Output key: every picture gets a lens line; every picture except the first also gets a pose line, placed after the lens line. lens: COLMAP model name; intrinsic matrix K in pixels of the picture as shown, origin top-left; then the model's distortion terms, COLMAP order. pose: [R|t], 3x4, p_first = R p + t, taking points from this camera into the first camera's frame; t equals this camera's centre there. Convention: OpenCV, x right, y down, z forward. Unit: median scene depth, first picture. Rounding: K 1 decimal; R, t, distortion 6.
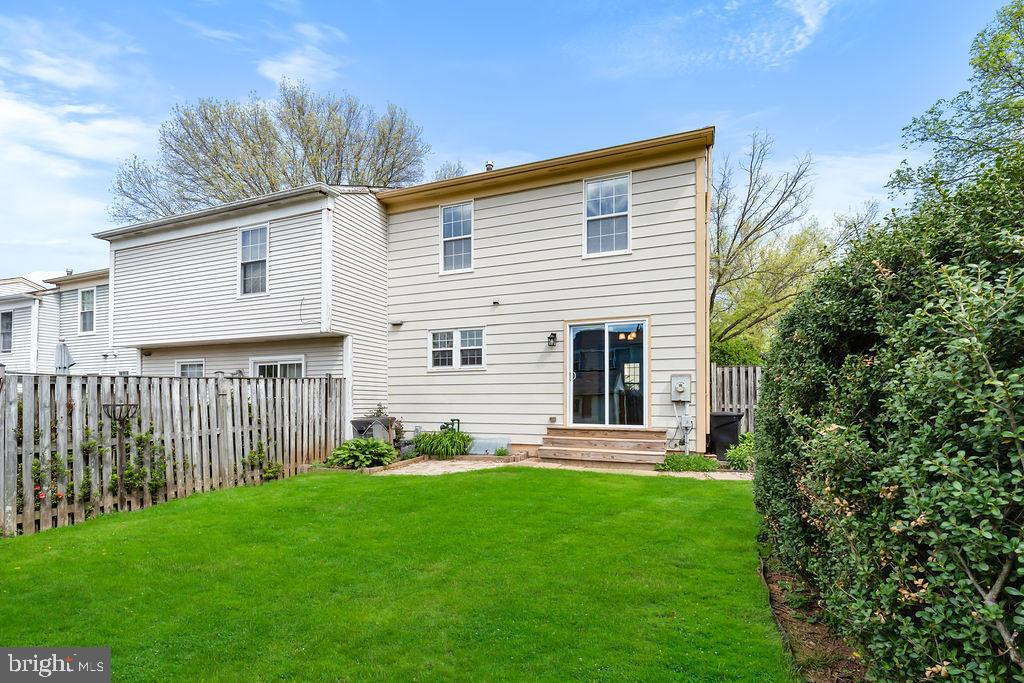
lens RADIAL K [[461.3, 0, 513.7], [0, 461.3, 401.1], [0, 0, 1]] dist [0.000465, 0.000079]
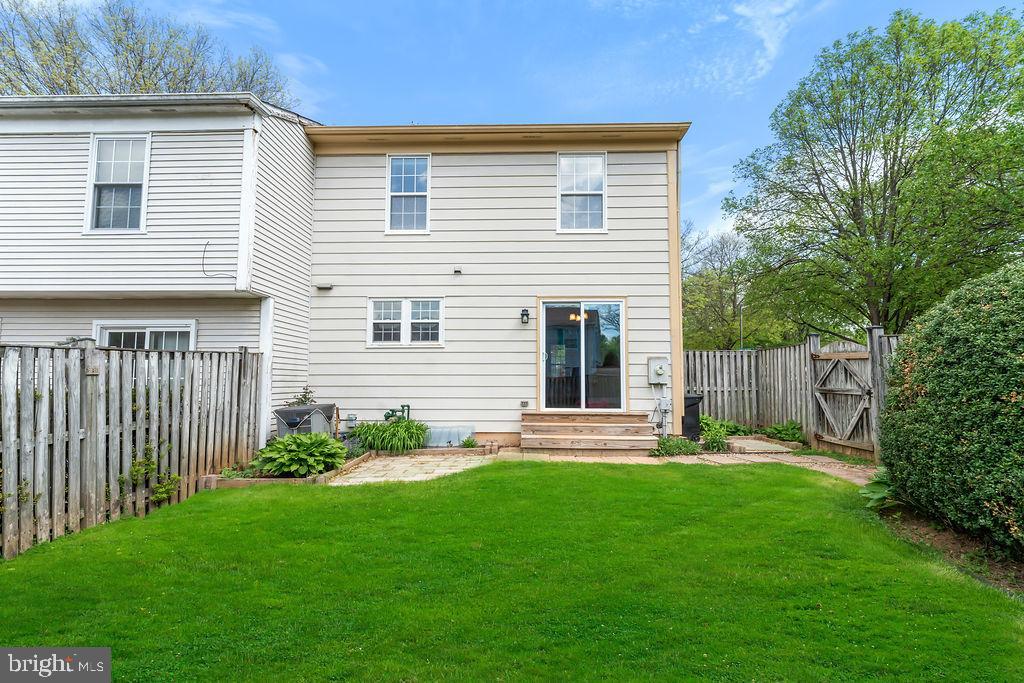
lens RADIAL K [[443.4, 0, 511.7], [0, 443.4, 353.2], [0, 0, 1]] dist [-0.001986, -0.000012]
pose [[0.938582, 0.022414, 0.344327, -0.243502], [-0.001420, 0.998130, -0.061105, -0.006358], [-0.345053, 0.056863, 0.936859, 0.190091]]
